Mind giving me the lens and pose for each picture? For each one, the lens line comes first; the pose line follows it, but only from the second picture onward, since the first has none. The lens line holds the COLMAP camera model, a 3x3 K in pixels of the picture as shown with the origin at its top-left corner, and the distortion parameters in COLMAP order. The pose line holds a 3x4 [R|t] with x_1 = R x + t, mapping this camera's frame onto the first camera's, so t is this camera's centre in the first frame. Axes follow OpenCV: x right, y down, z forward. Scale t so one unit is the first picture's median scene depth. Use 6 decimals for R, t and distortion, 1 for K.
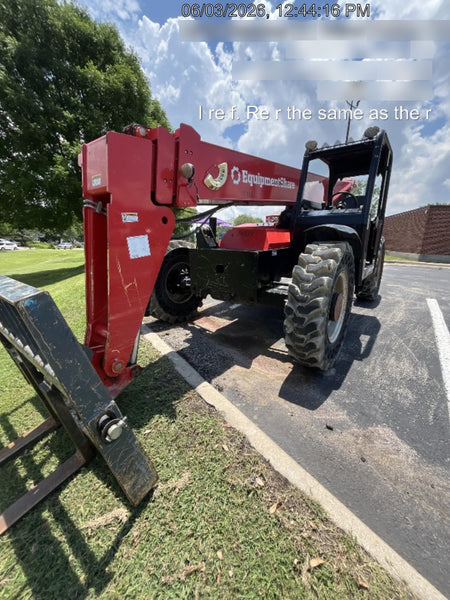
lens RADIAL K [[237.2, 0, 223.1], [0, 237.2, 299.5], [0, 0, 1]] dist [-0.004484, 0.000721]
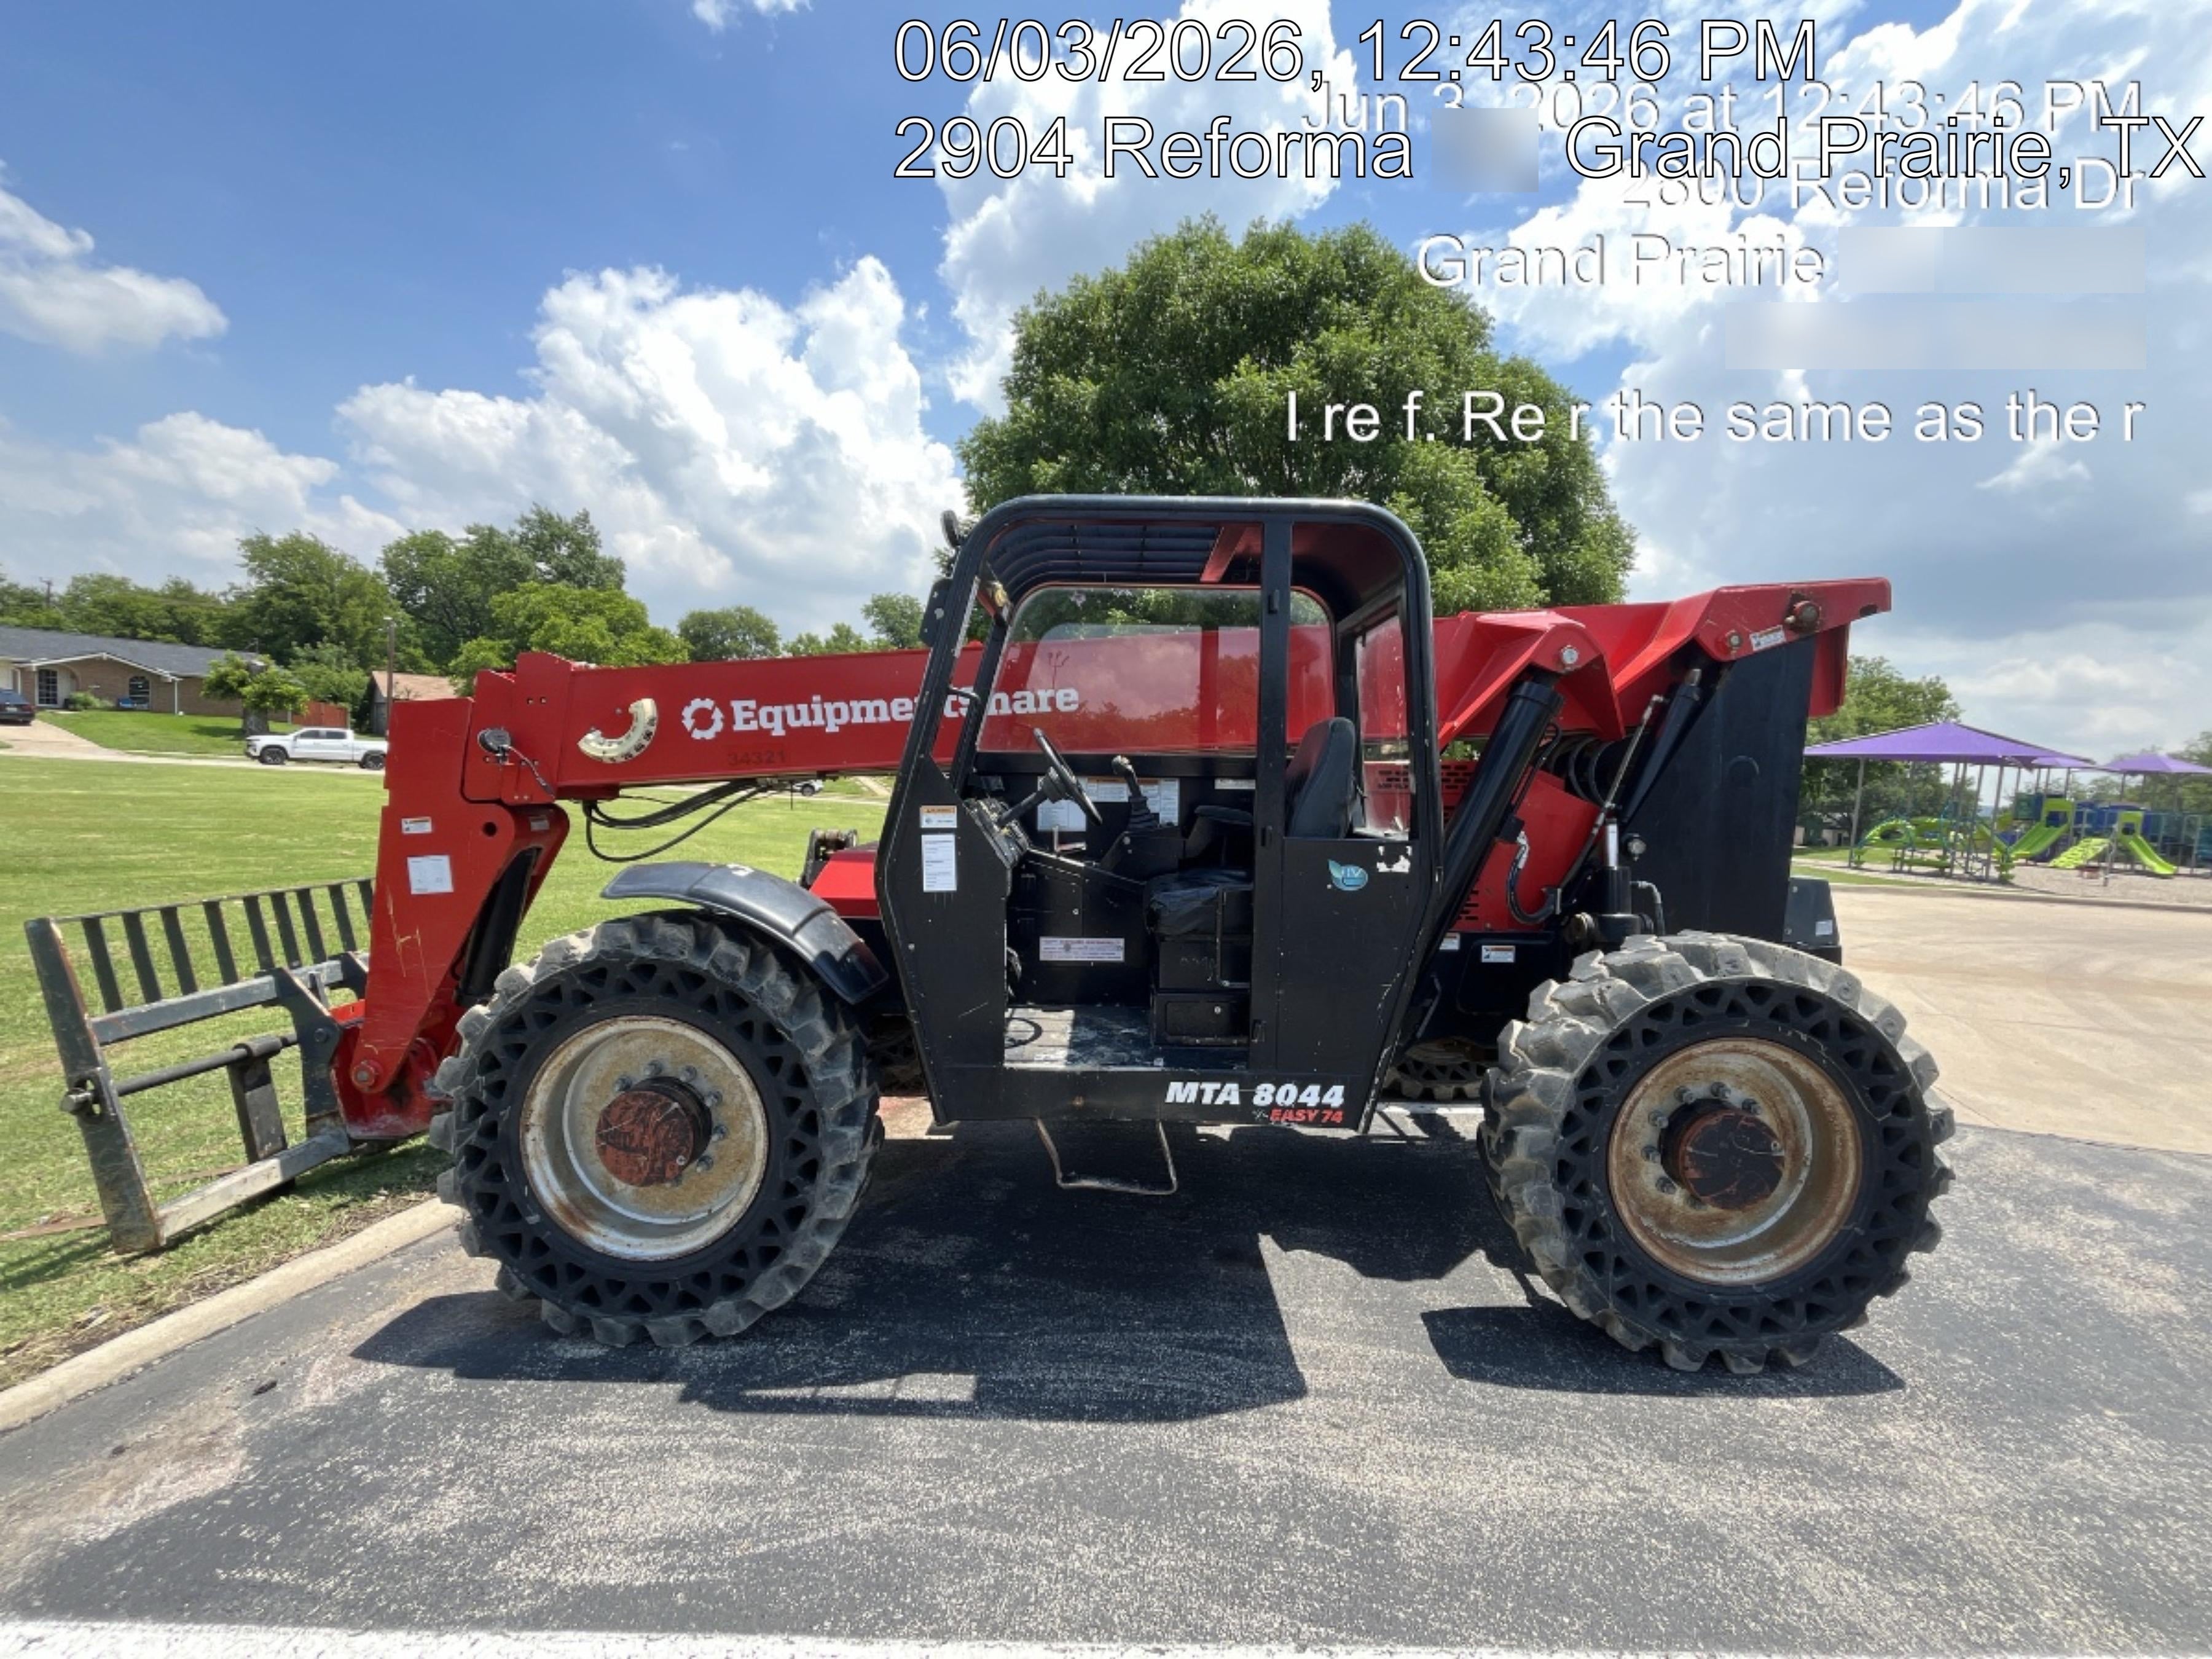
lens RADIAL K [[874.5, 0, 1098.8], [0, 874.5, 848.0], [0, 0, 1]] dist [-0.004484, 0.000721]
pose [[0.613484, 0.076996, -0.785945, 1.621594], [-0.236867, 0.967353, -0.090123, -0.344076], [0.753347, 0.241453, 0.611693, 0.665111]]
